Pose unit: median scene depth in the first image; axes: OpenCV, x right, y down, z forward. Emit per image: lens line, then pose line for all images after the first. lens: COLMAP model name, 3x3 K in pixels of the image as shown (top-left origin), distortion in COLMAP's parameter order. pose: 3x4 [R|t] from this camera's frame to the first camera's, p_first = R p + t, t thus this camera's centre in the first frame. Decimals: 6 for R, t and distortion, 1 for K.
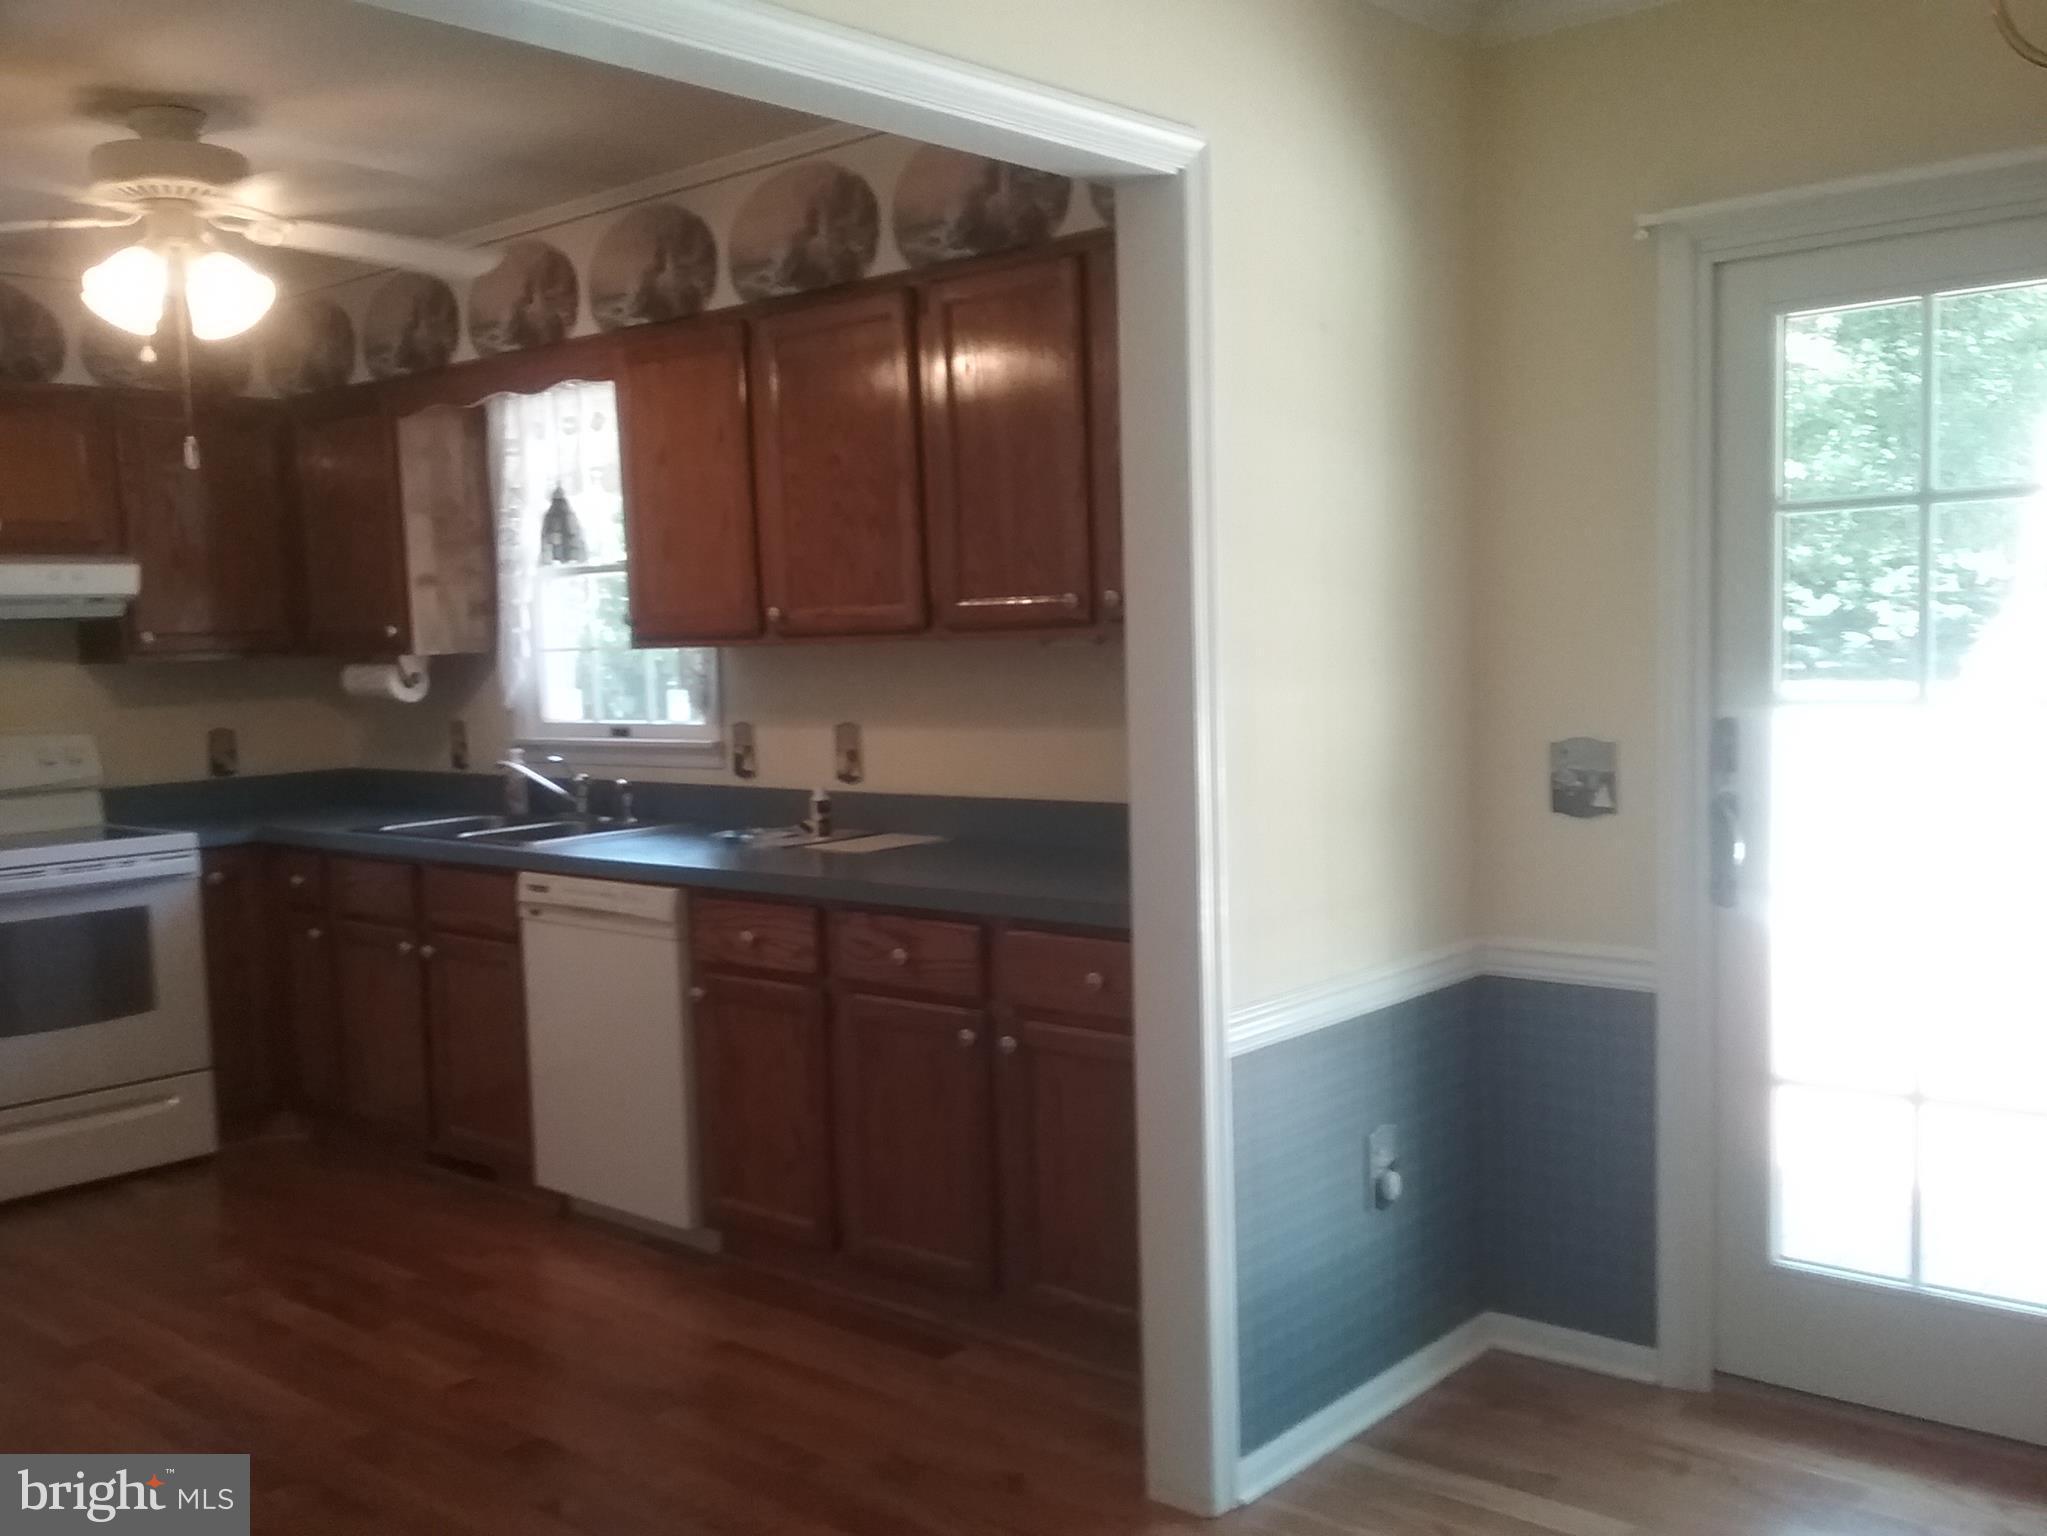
lens RADIAL K [[1899.0, 0, 1015.2], [0, 1899.0, 773.9], [0, 0, 1]] dist [0.134642, -0.263870]
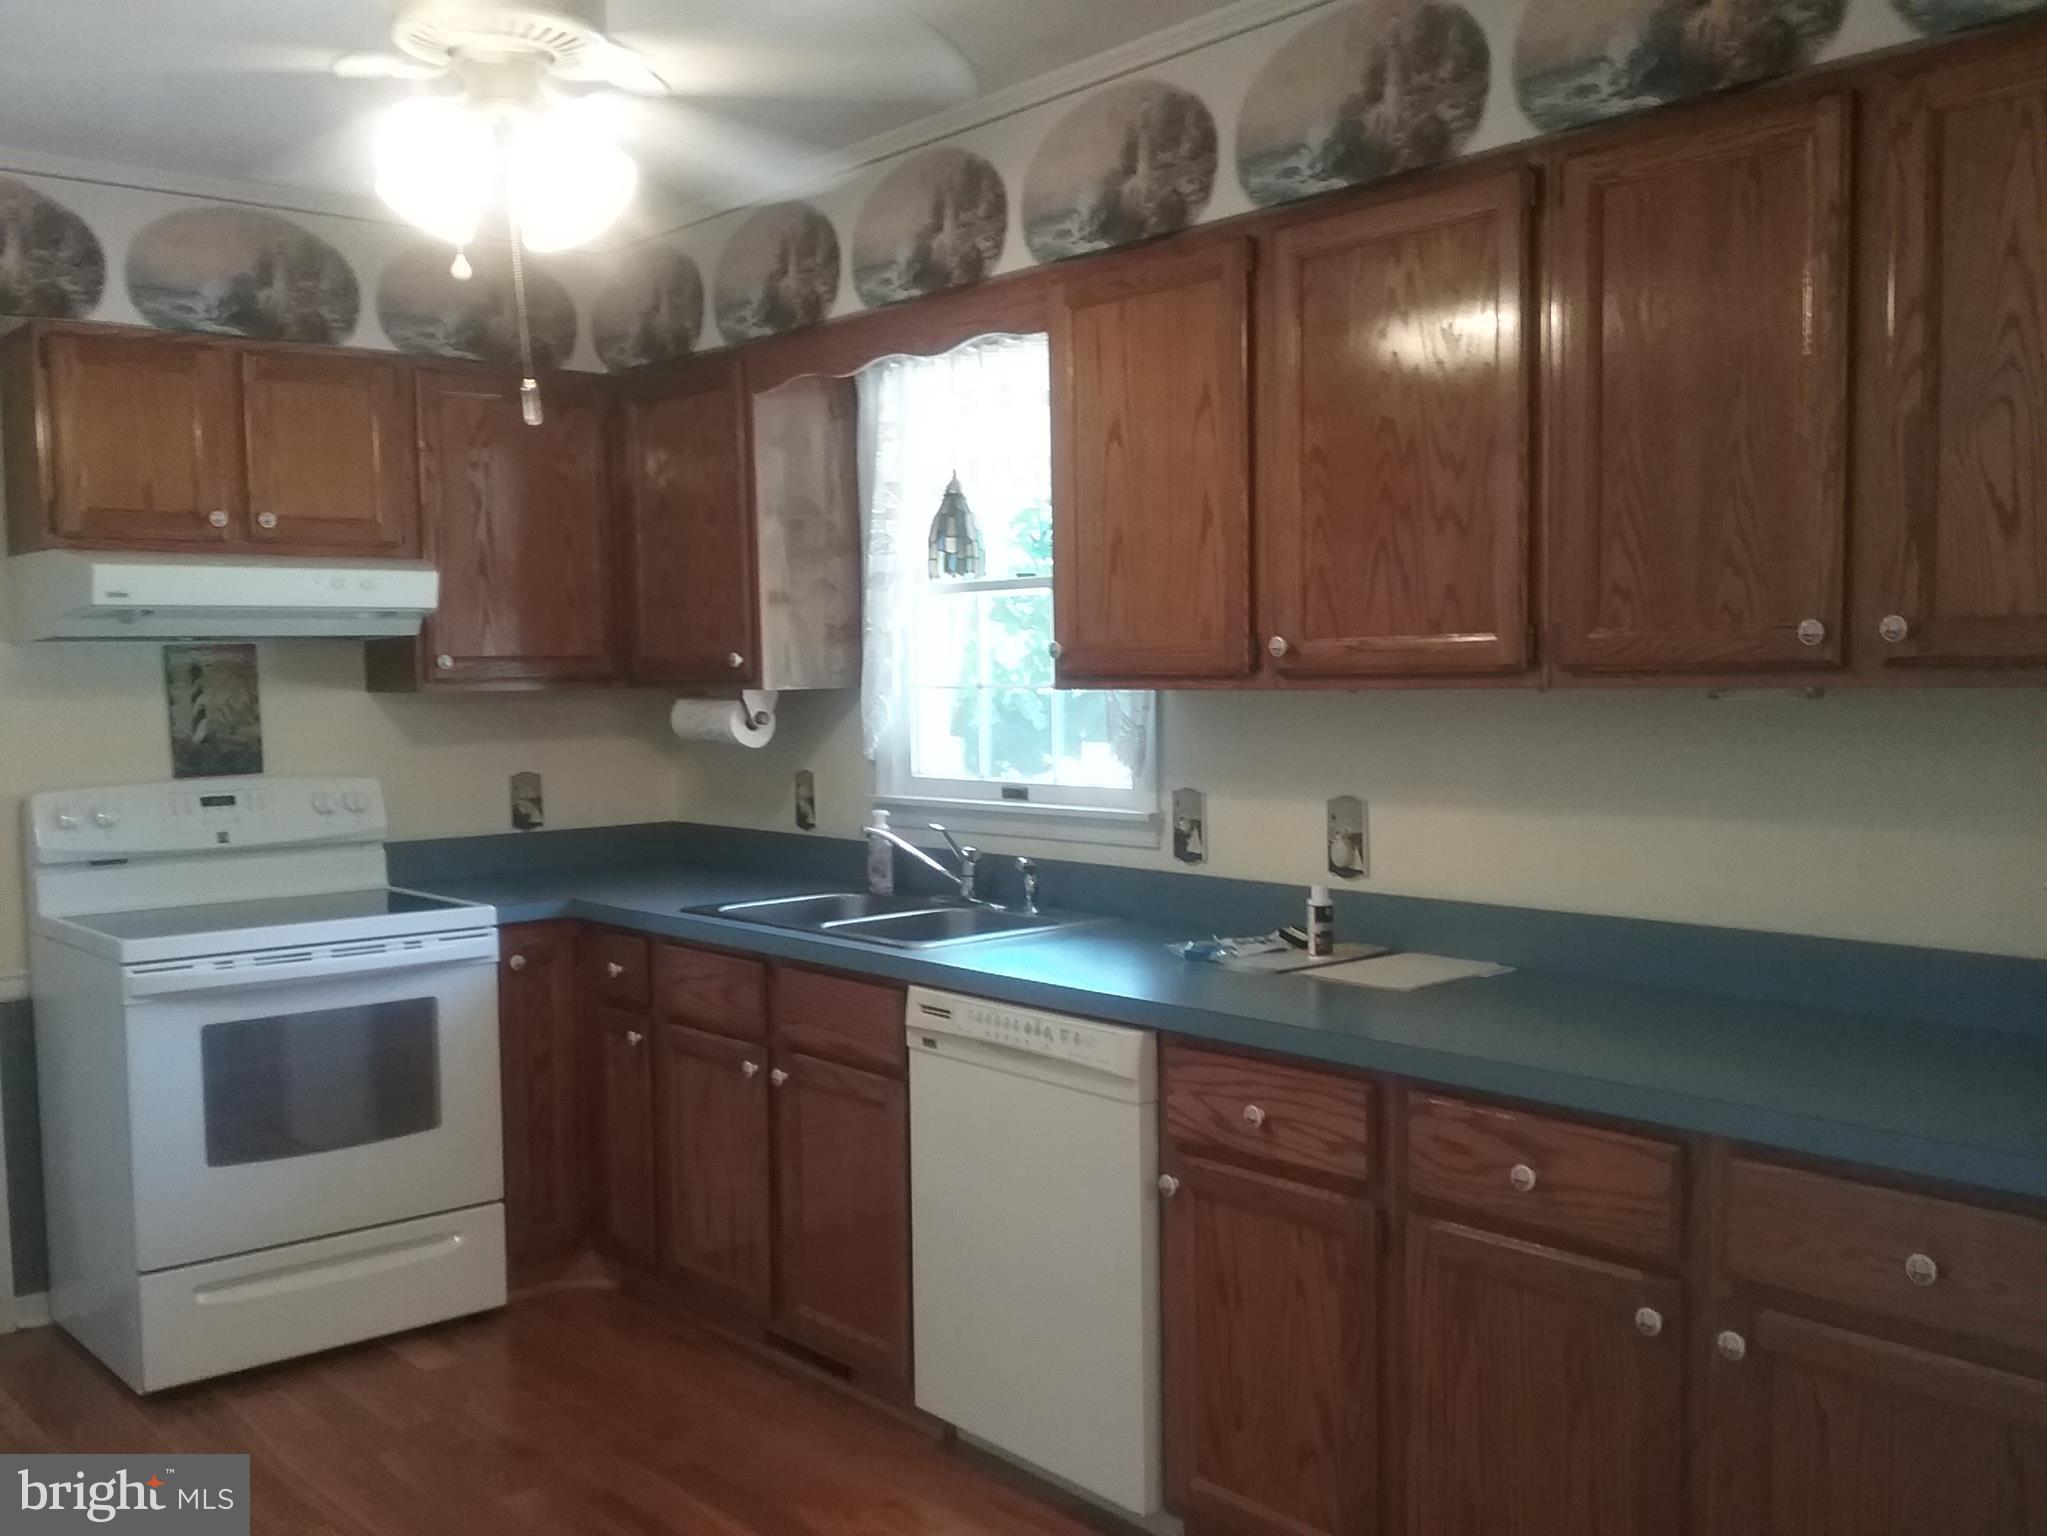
lens RADIAL K [[1899.0, 0, 1015.2], [0, 1899.0, 773.9], [0, 0, 1]] dist [0.134642, -0.263870]
pose [[0.991484, 0.026057, -0.127596, -0.114973], [-0.028017, 0.999515, -0.013591, -0.020689], [0.127180, 0.017050, 0.991733, 0.245661]]
